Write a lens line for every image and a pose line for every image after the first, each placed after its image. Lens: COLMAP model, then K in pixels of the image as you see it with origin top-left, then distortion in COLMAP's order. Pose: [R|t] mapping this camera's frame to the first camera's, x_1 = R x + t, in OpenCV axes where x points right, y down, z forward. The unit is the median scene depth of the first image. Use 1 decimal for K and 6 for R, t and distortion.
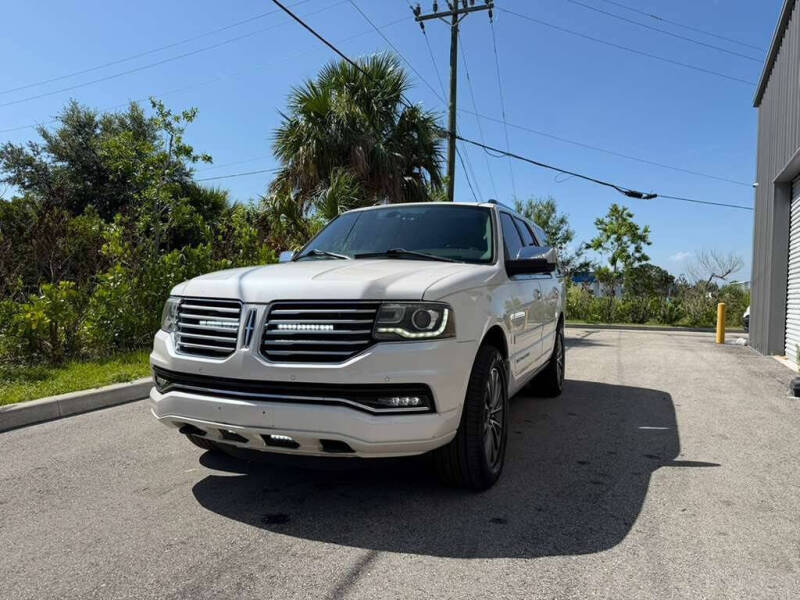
lens RADIAL K [[569.9, 0, 400.0], [0, 569.9, 300.0], [0, 0, 1]] dist [0.054971, -0.074179]
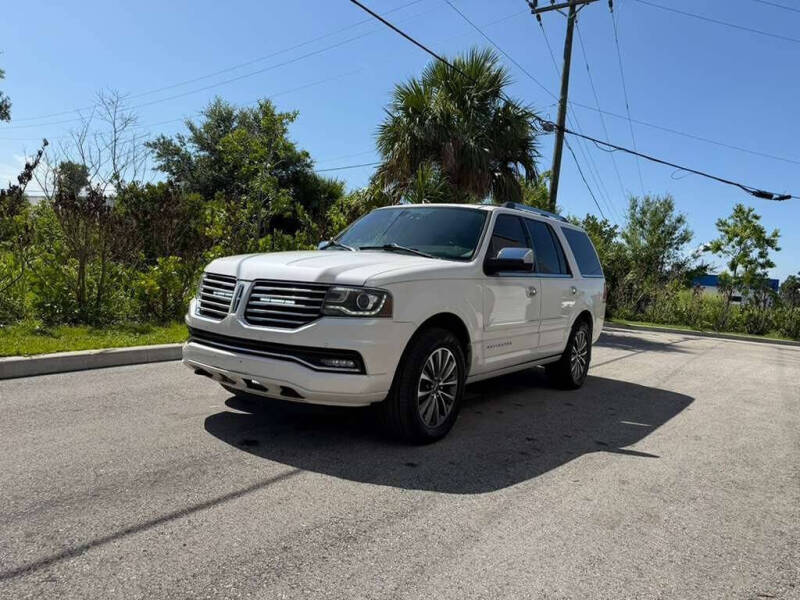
lens RADIAL K [[575.8, 0, 400.0], [0, 575.8, 300.0], [0, 0, 1]] dist [0.051395, -0.088307]
pose [[0.973147, 0.069275, -0.219513, 0.114888], [-0.065419, 0.997550, 0.024792, -0.001665], [0.220692, -0.009766, 0.975295, -0.066610]]
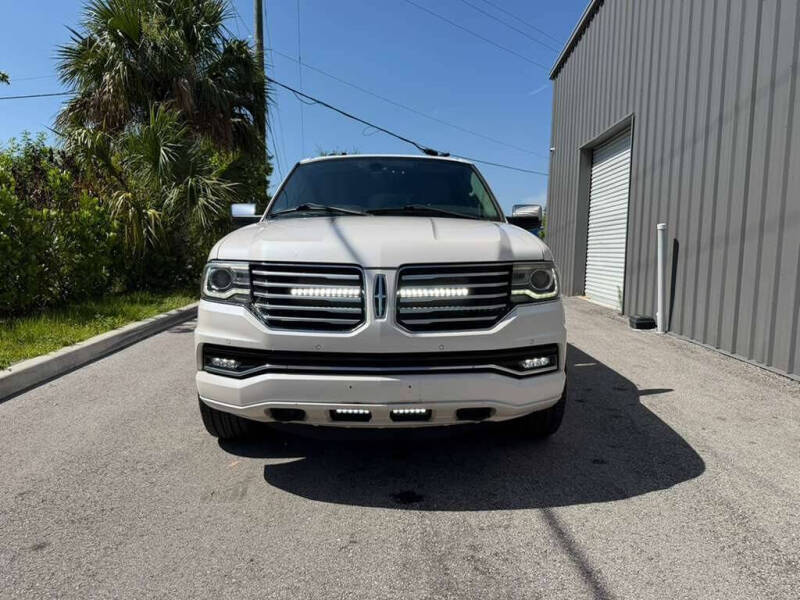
lens RADIAL K [[569.9, 0, 400.0], [0, 569.9, 300.0], [0, 0, 1]] dist [0.054971, -0.074179]
pose [[0.916278, -0.049346, 0.397491, -0.169337], [0.015180, 0.995947, 0.088649, -0.006753], [-0.400254, -0.075193, 0.913314, 0.050449]]
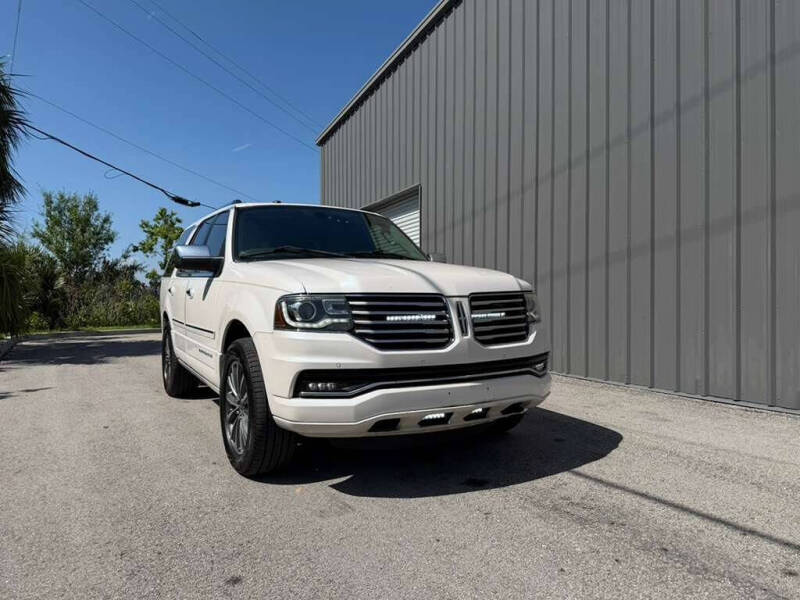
lens RADIAL K [[569.9, 0, 400.0], [0, 569.9, 300.0], [0, 0, 1]] dist [0.054971, -0.074179]
pose [[0.610319, -0.026678, 0.791706, -0.351096], [0.033454, 0.999409, 0.007887, -0.000003], [-0.791449, 0.021672, 0.610851, 0.118744]]
